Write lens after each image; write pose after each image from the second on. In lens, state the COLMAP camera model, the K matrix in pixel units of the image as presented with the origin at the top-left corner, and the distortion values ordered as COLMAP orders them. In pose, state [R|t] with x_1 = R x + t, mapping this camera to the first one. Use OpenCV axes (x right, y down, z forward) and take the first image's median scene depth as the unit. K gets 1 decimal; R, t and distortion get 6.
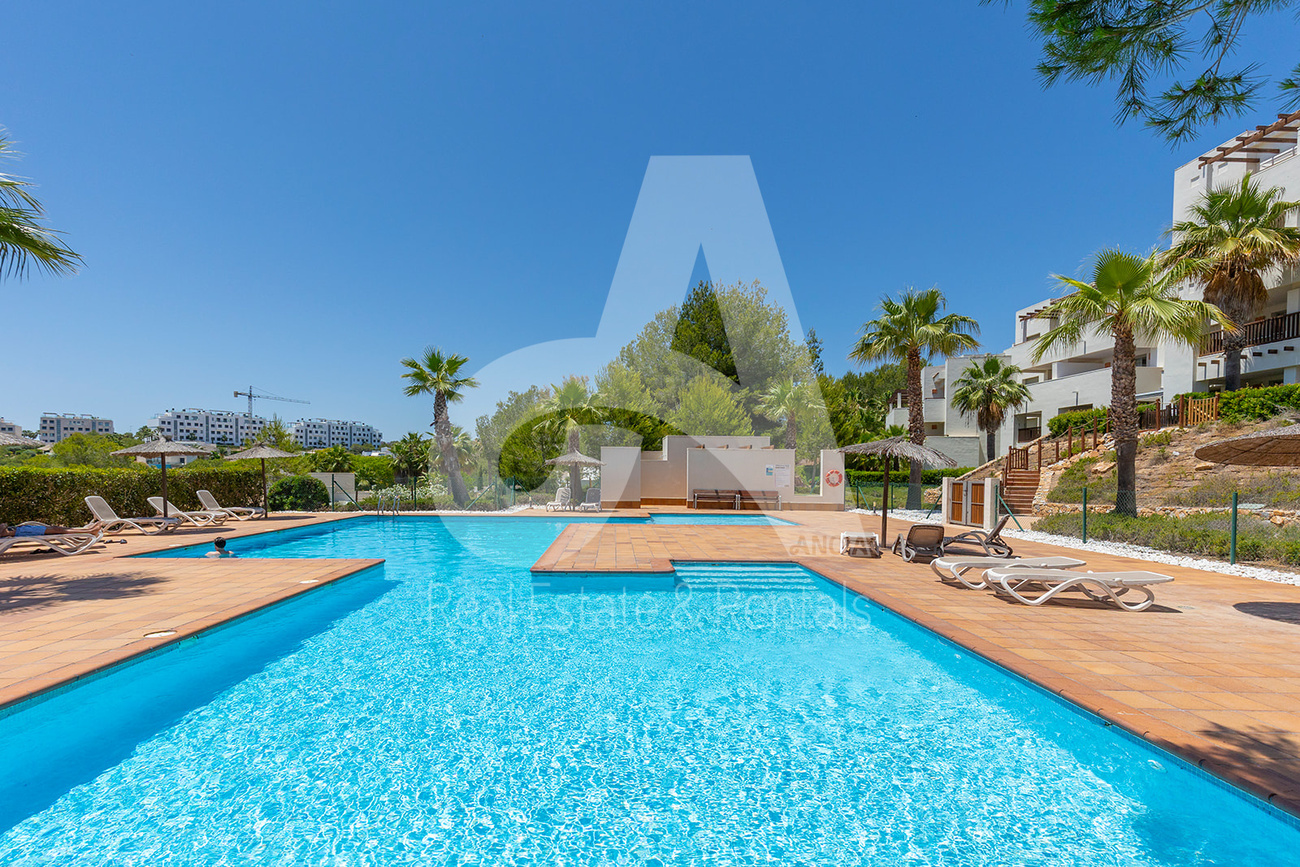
lens RADIAL K [[592.3, 0, 640.9], [0, 592.3, 471.3], [0, 0, 1]] dist [-0.001931, -0.001014]
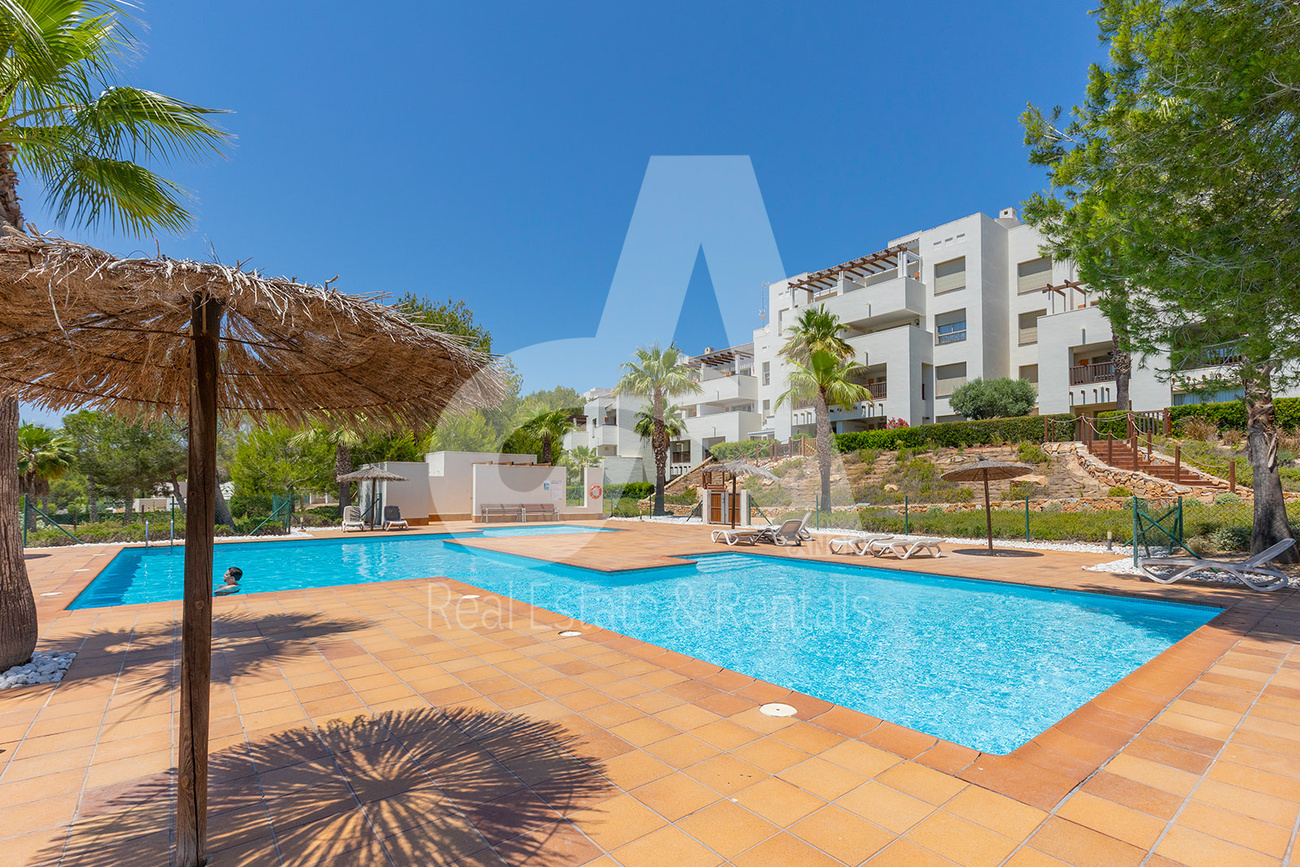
lens RADIAL K [[590.8, 0, 653.9], [0, 590.8, 439.5], [0, 0, 1]] dist [-0.001021, -0.000725]
pose [[0.798364, 0.041870, 0.600718, -0.288461], [0.005862, 0.996992, -0.077282, -0.000140], [-0.602147, 0.065220, 0.795717, 0.000043]]
